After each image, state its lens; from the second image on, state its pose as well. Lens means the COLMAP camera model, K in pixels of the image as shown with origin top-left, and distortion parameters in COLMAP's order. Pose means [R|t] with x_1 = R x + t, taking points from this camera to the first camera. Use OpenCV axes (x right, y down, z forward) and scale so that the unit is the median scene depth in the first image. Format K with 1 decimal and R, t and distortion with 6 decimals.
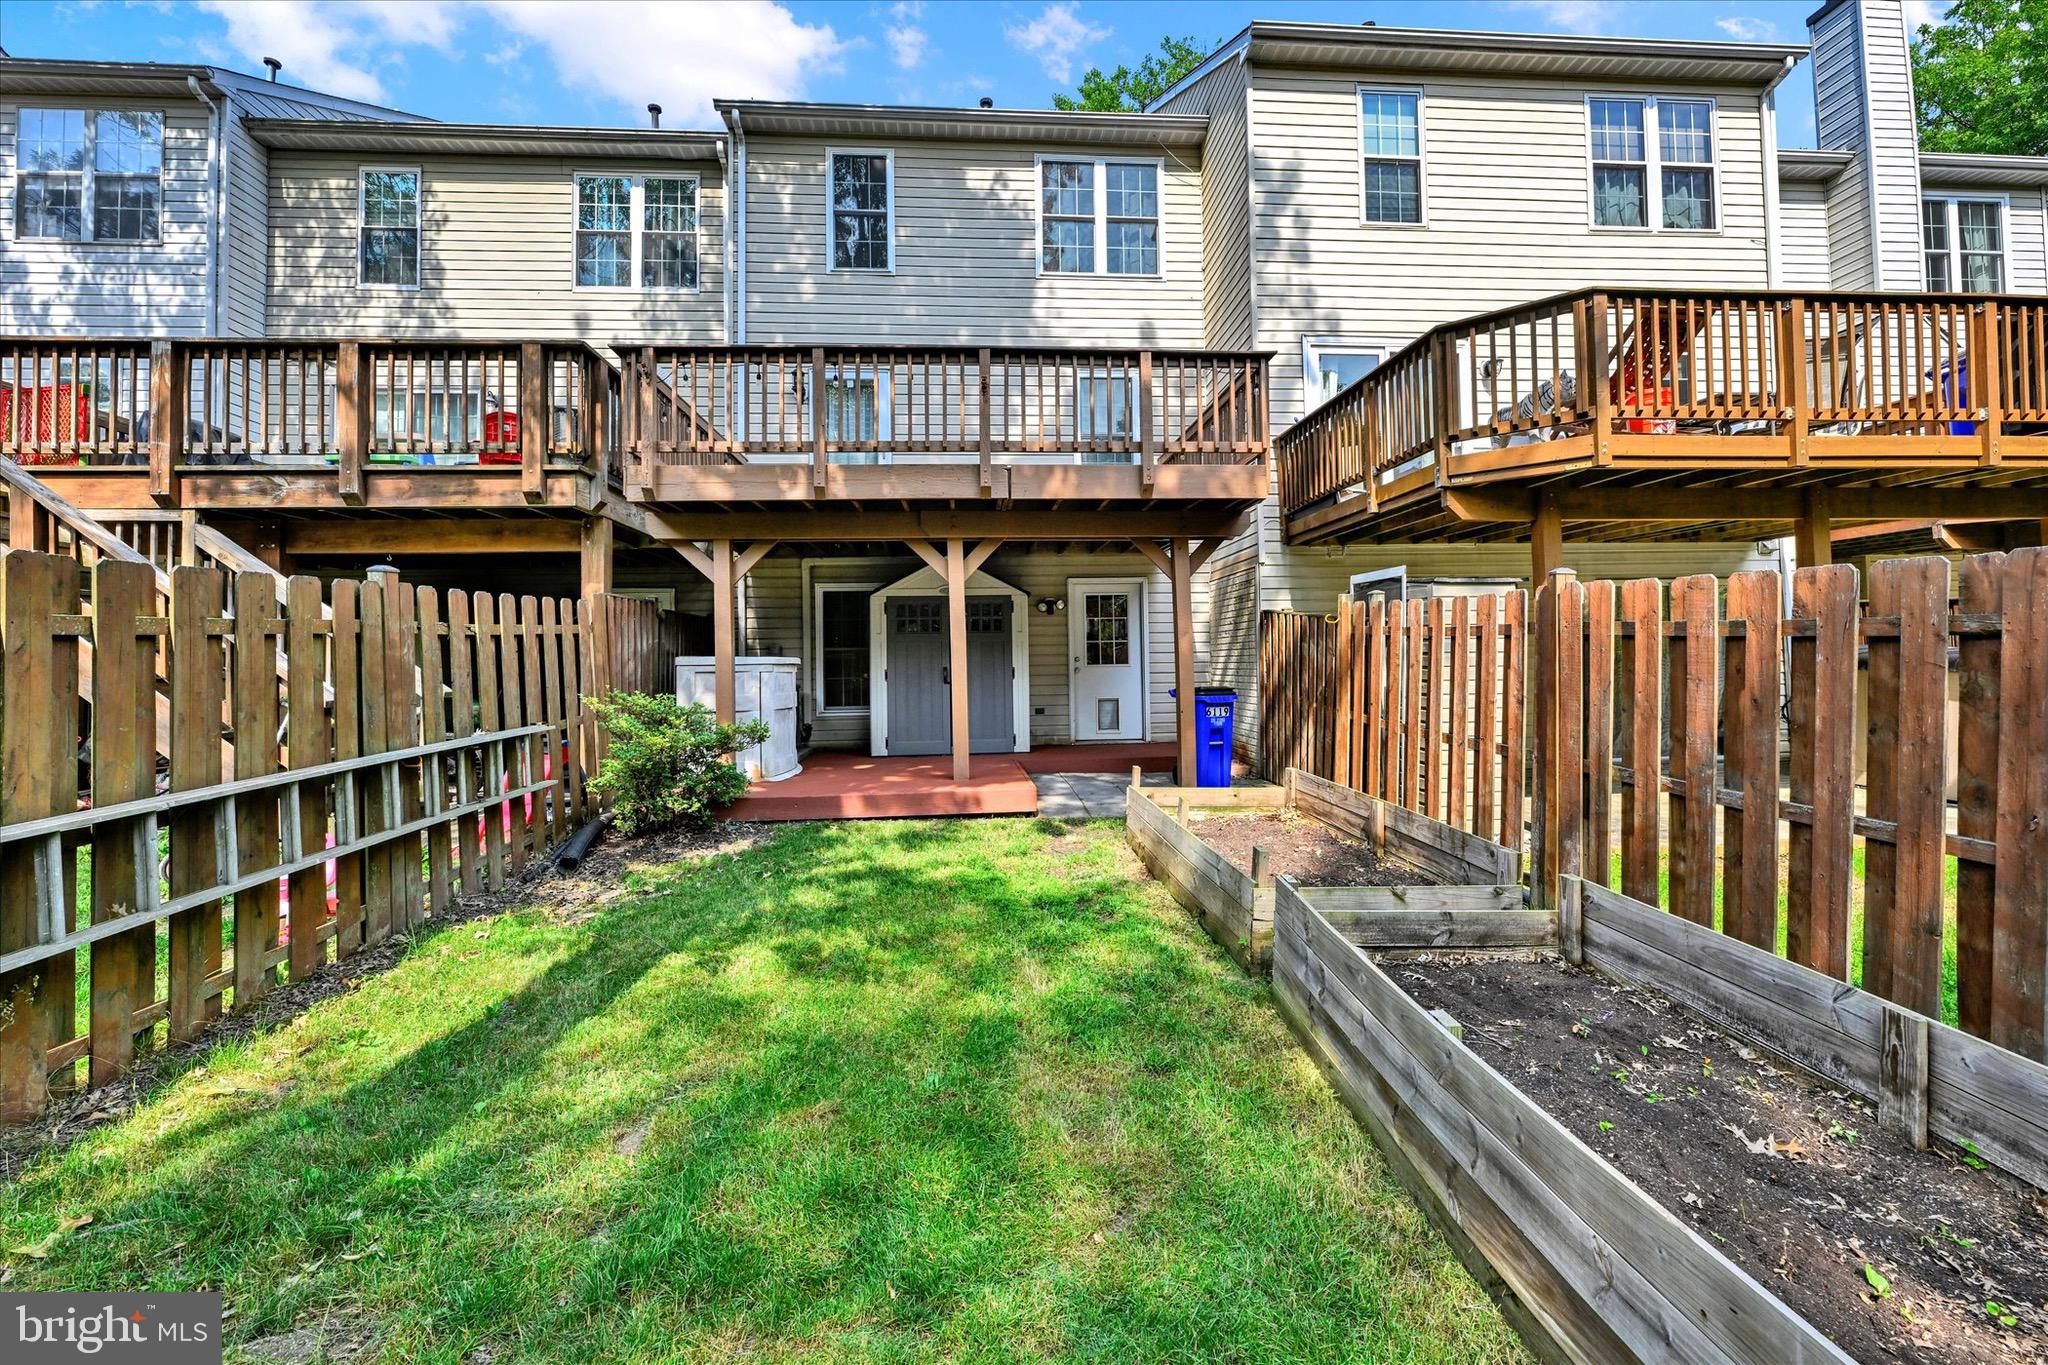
lens RADIAL K [[816.3, 0, 1024.0], [0, 816.3, 682.5], [0, 0, 1]] dist [0.001264, 0.000162]
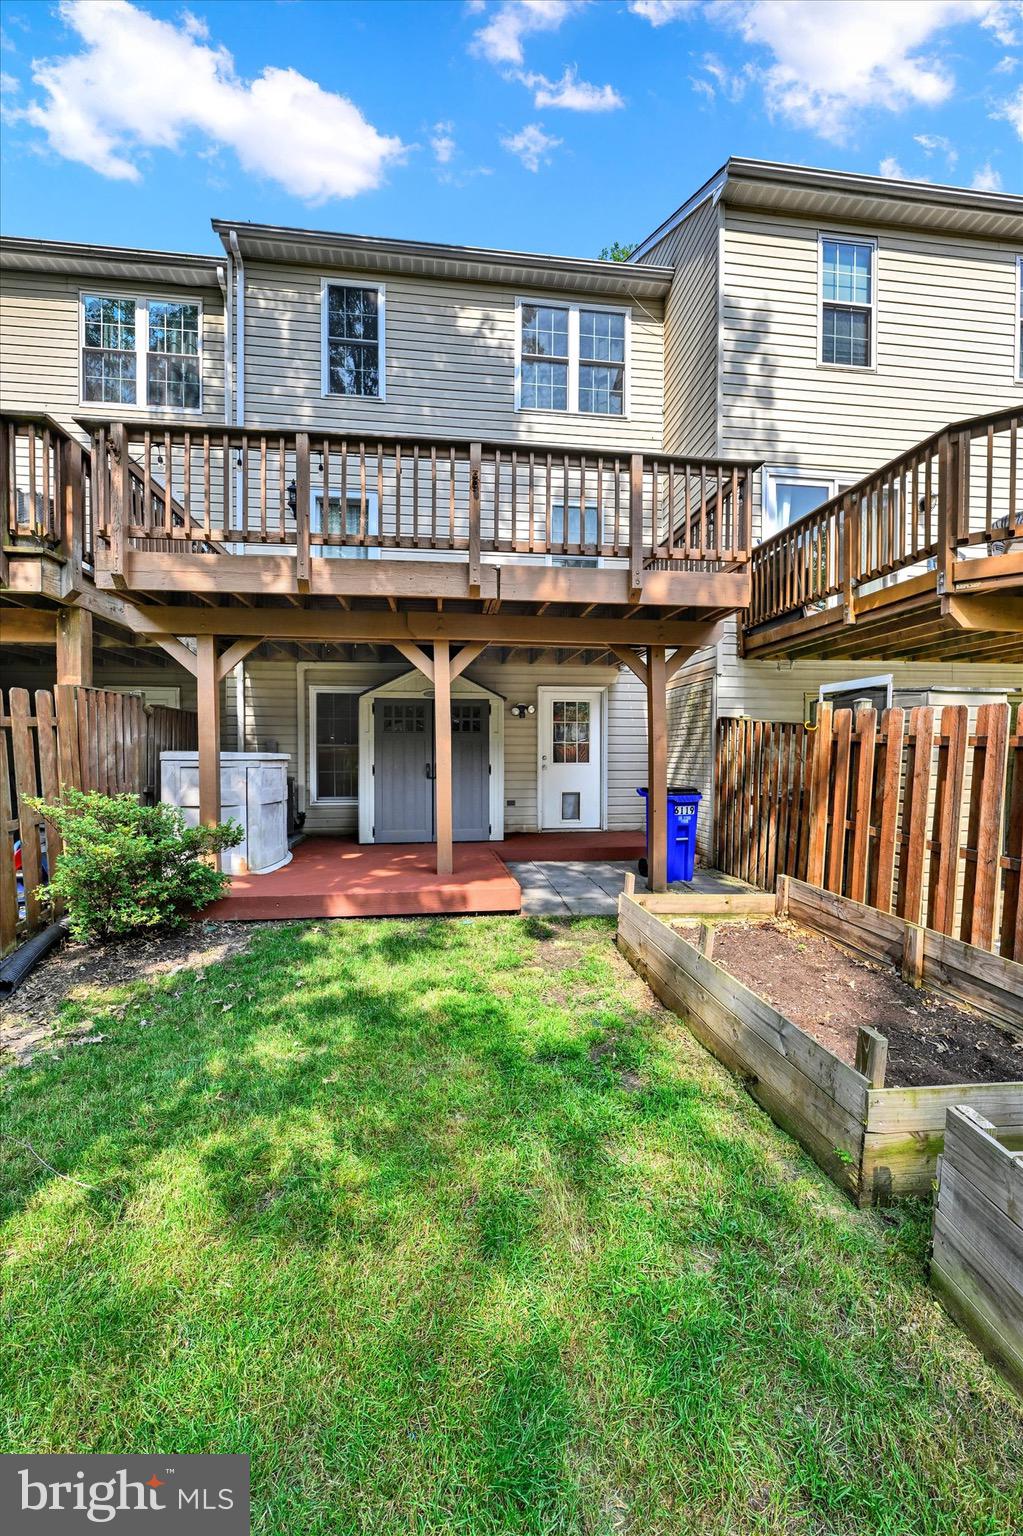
lens RADIAL K [[612.2, 0, 525.3], [0, 612.2, 781.7], [0, 0, 1]] dist [0.001264, 0.000162]
pose [[0.997444, 0.012173, 0.070404, -0.033921], [-0.013448, 0.999753, 0.017670, -0.015256], [-0.070171, -0.018572, 0.997362, 0.238766]]
